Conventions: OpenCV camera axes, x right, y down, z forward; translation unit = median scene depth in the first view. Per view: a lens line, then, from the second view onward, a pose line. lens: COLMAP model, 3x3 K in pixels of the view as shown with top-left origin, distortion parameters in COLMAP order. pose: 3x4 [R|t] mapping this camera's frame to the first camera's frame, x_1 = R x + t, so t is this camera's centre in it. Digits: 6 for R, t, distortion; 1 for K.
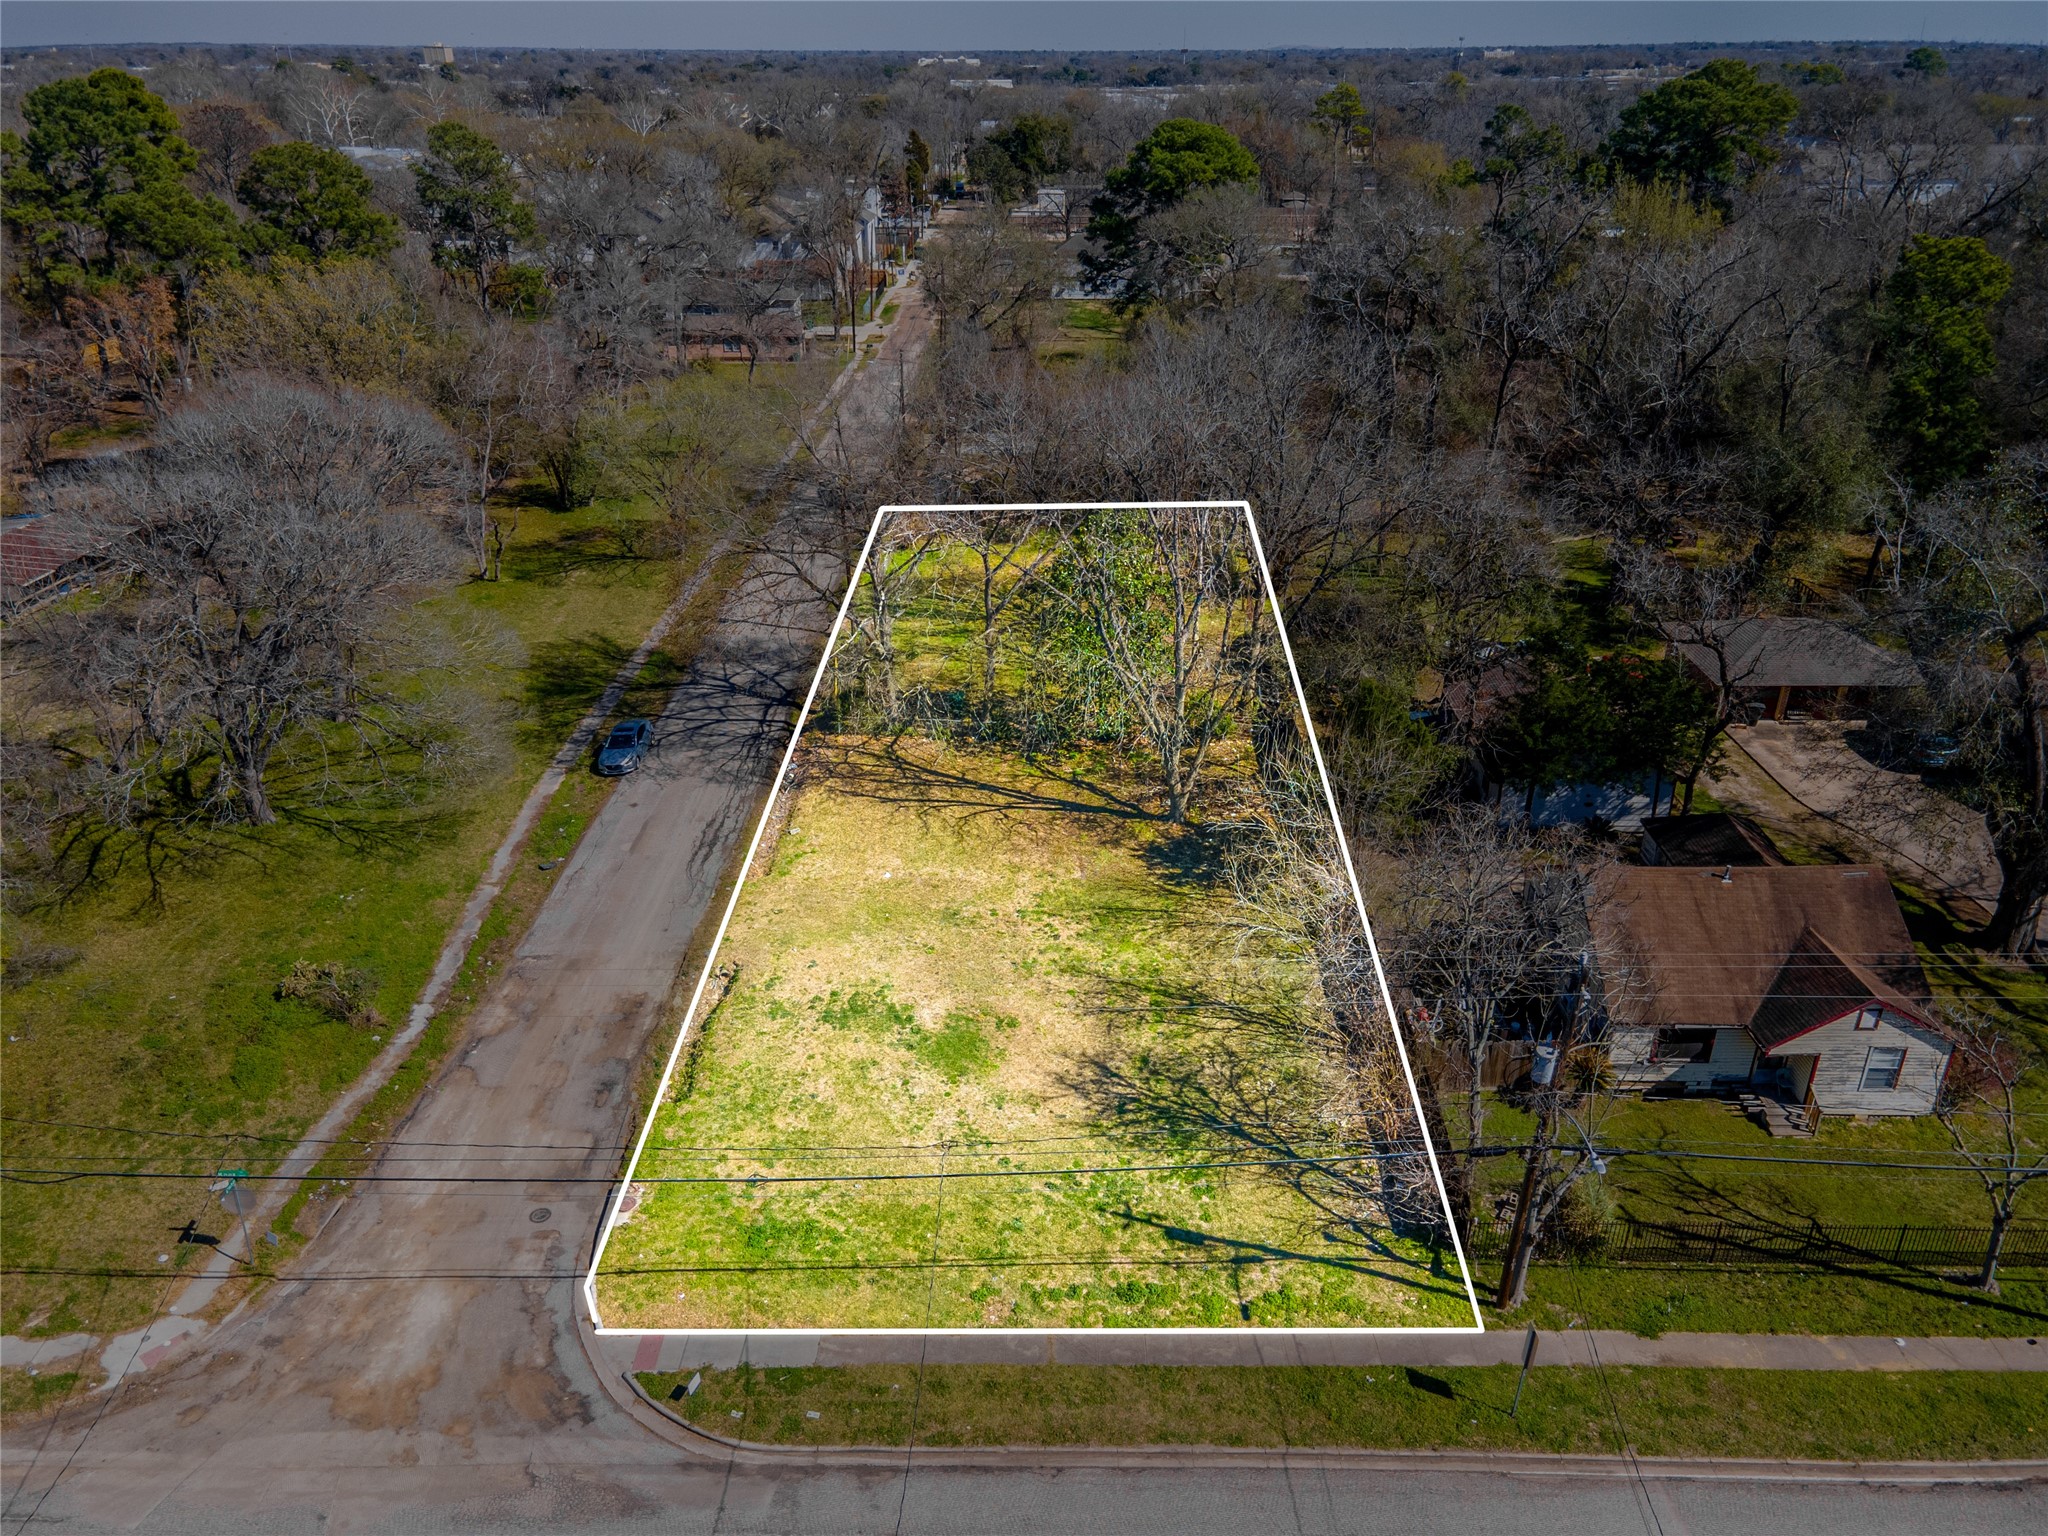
lens RADIAL K [[1480.1, 0, 1024.0], [0, 1480.1, 768.0], [0, 0, 1]] dist [0.028186, 0.000563]
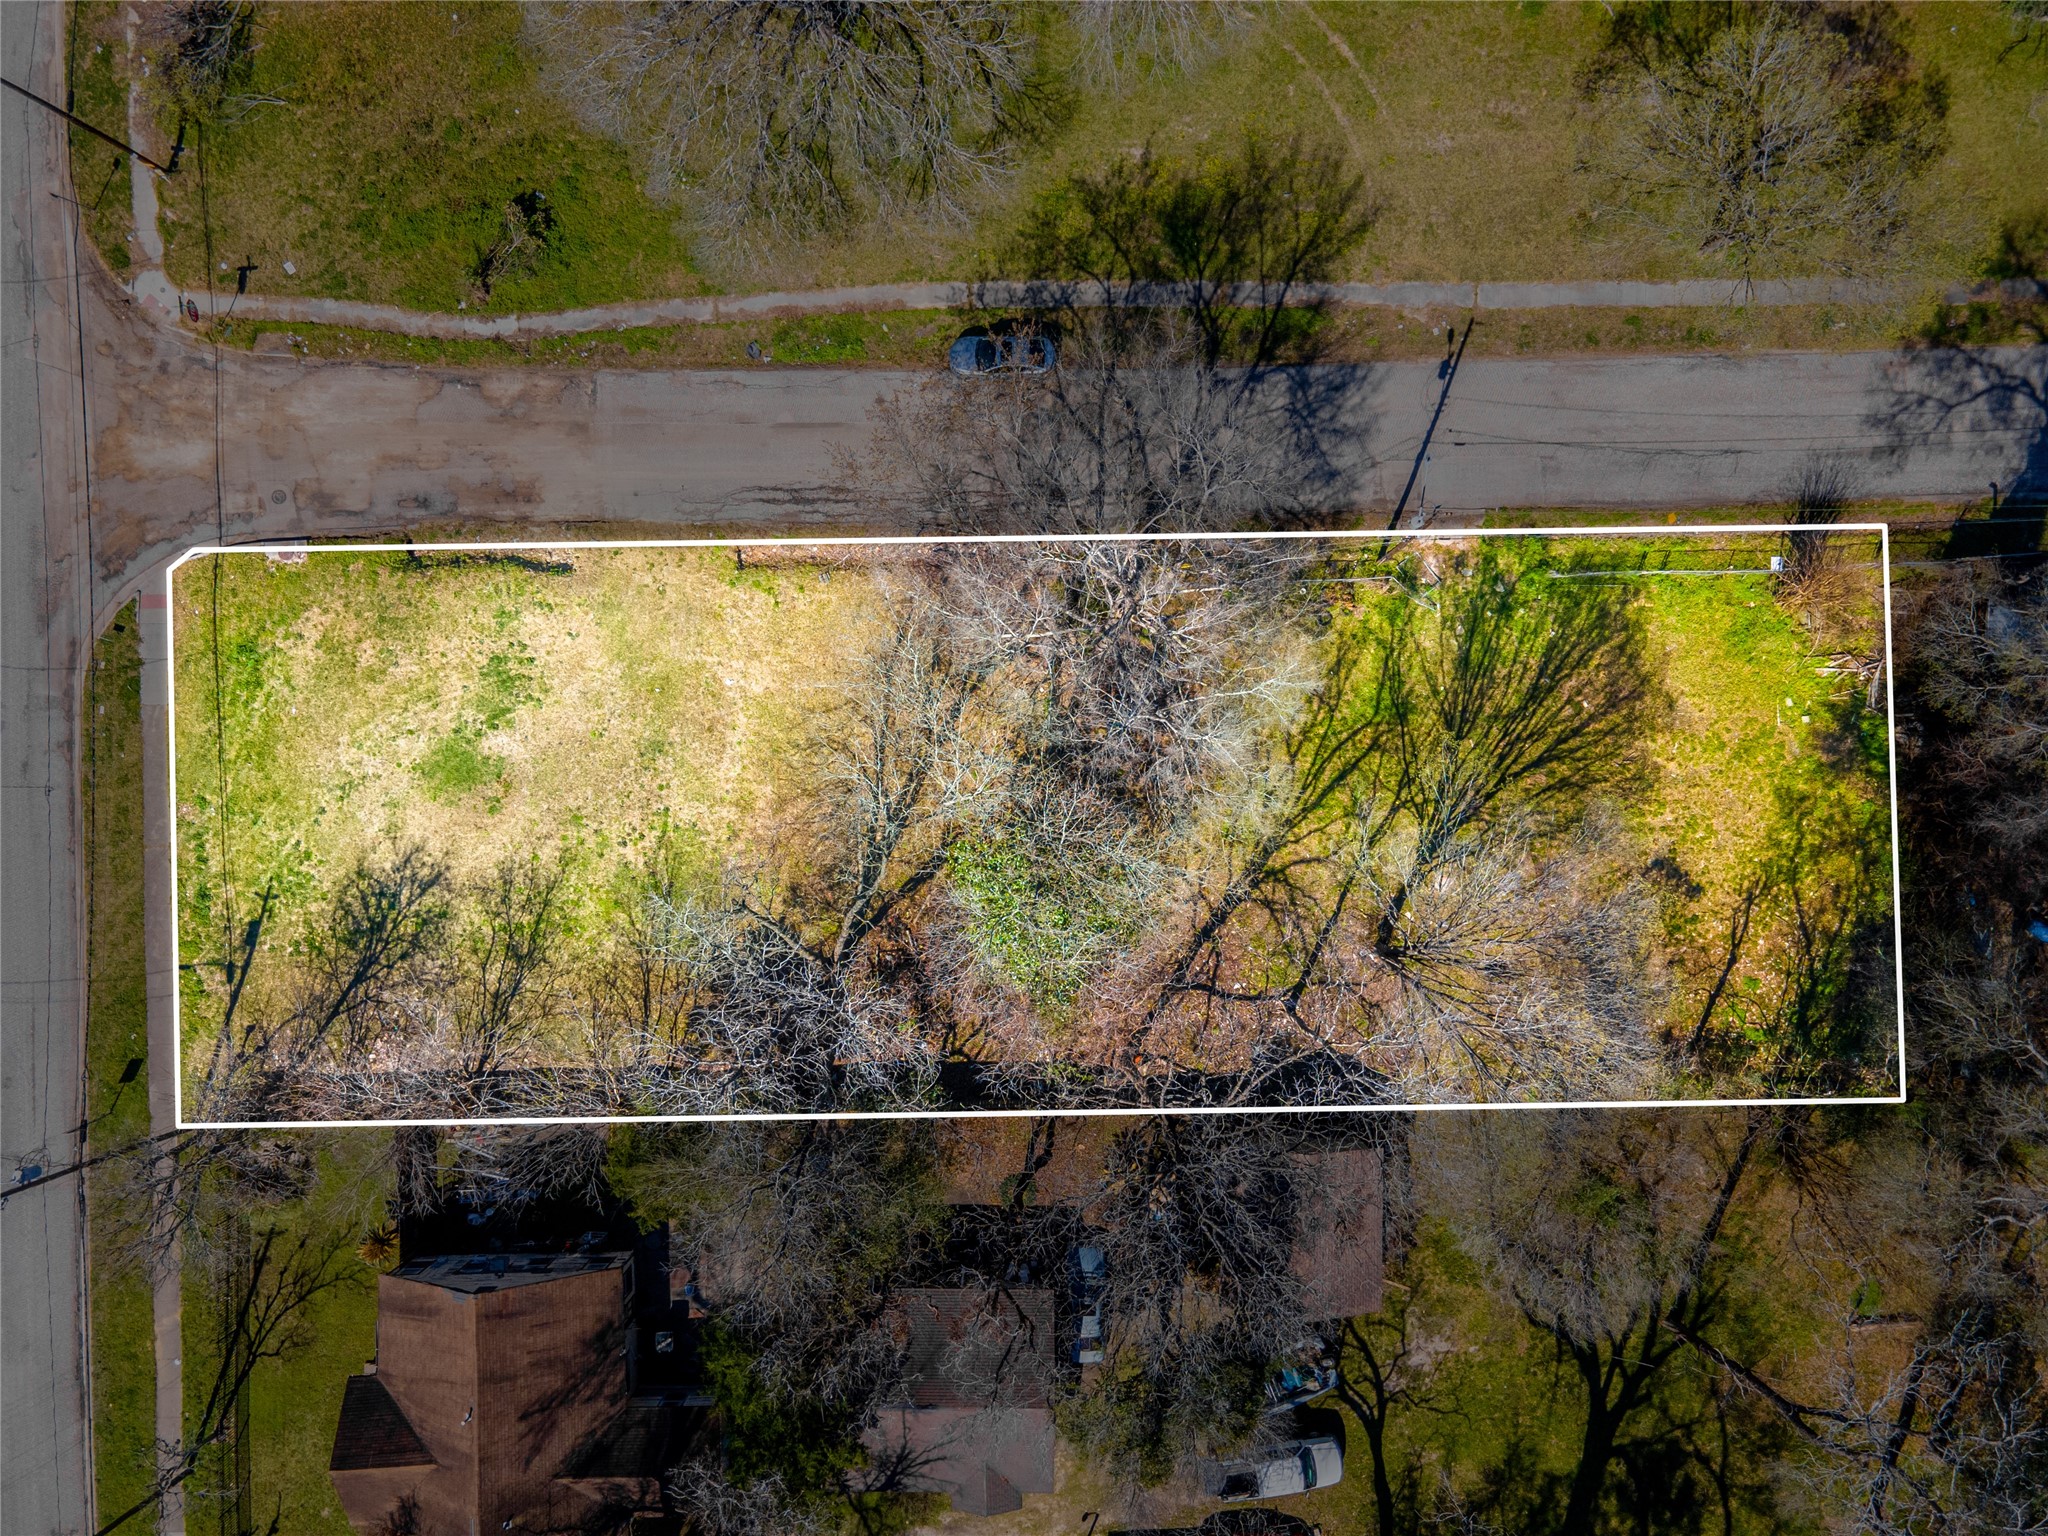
lens RADIAL K [[1480.1, 0, 1024.0], [0, 1480.1, 768.0], [0, 0, 1]] dist [0.028186, 0.000563]
pose [[0.030964, 0.999514, 0.003683, -0.038224], [-0.439519, 0.010306, 0.898174, -1.286303], [0.897700, -0.029429, 0.439624, 0.961000]]
